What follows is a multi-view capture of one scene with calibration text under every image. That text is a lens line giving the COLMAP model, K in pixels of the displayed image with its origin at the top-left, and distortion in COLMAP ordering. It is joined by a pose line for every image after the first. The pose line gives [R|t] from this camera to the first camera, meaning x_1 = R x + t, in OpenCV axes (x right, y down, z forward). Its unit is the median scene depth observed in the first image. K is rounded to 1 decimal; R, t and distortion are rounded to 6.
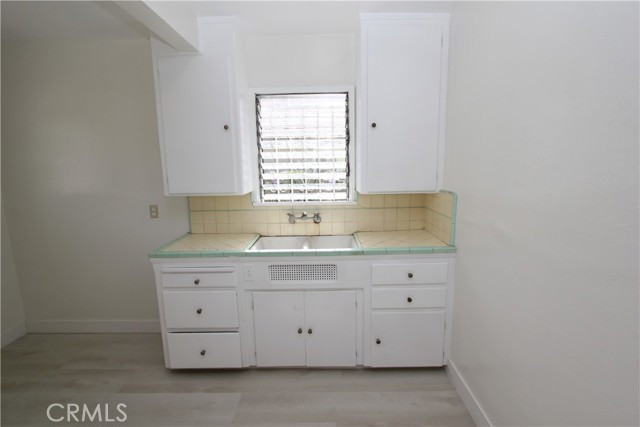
lens RADIAL K [[292.4, 0, 320.8], [0, 292.4, 207.9], [0, 0, 1]] dist [-0.016069, 0.000923]
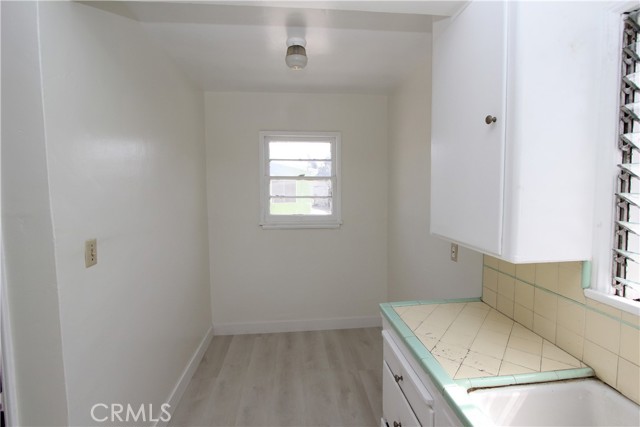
lens RADIAL K [[293.5, 0, 321.4], [0, 293.5, 204.0], [0, 0, 1]] dist [0.000845, 0.000356]
pose [[0.109129, 0.073211, -0.991328, 0.153148], [-0.153089, 0.986624, 0.056011, -0.119386], [0.982168, 0.145649, 0.118877, 0.666474]]
